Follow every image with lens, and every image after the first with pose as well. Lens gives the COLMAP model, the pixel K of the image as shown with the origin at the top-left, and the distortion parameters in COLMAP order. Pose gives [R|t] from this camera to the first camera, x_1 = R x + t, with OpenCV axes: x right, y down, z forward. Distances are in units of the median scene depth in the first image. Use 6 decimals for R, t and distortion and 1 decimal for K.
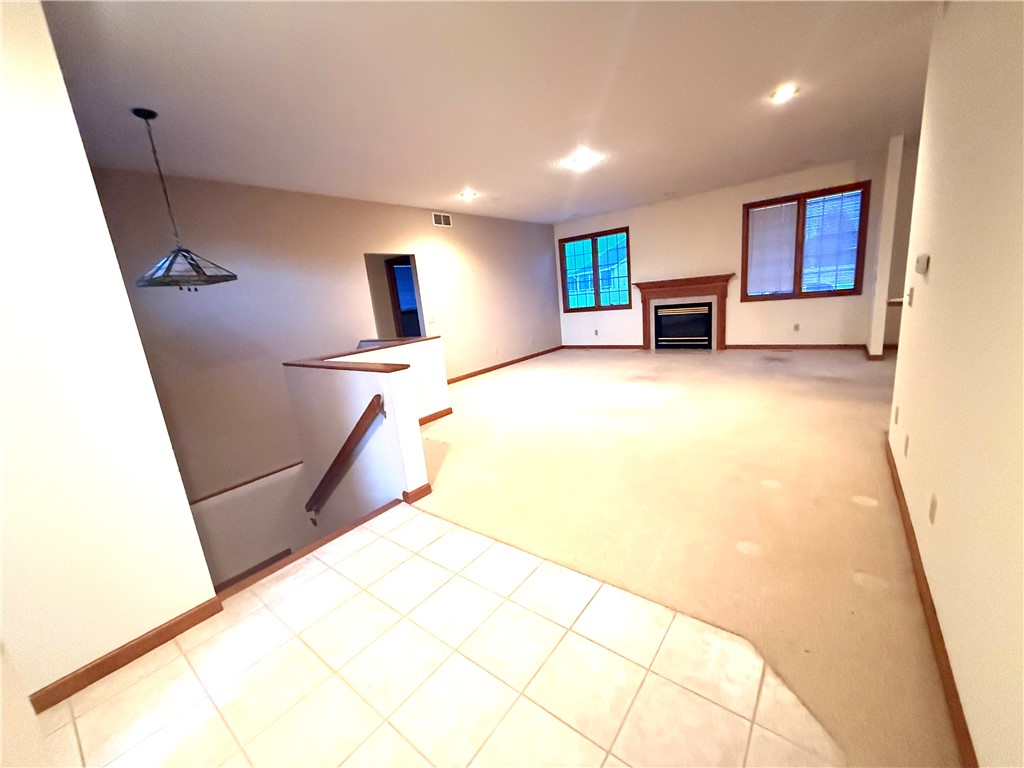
lens RADIAL K [[411.0, 0, 512.0], [0, 411.0, 384.0], [0, 0, 1]] dist [-0.003651, -0.000142]
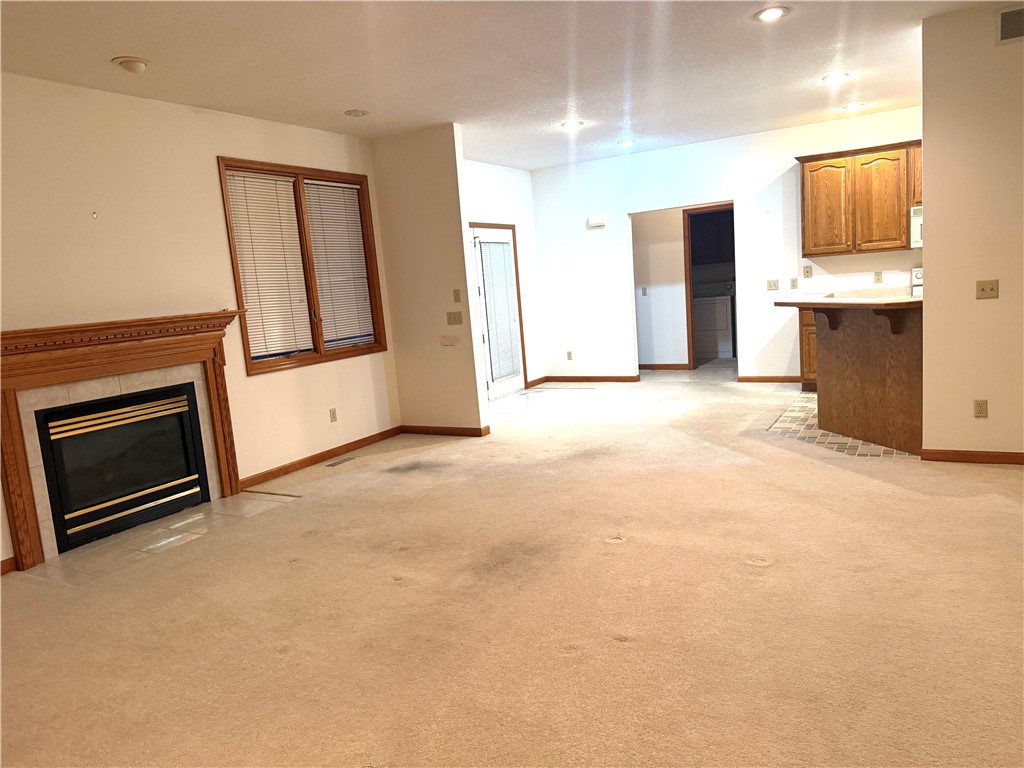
lens RADIAL K [[737.8, 0, 512.0], [0, 737.8, 384.0], [0, 0, 1]] dist [0.047313, -0.037379]
pose [[-0.143375, -0.029110, 0.989240, -0.243420], [0.304018, 0.949940, 0.072016, -0.156203], [-0.941816, 0.311072, -0.127348, 0.803190]]
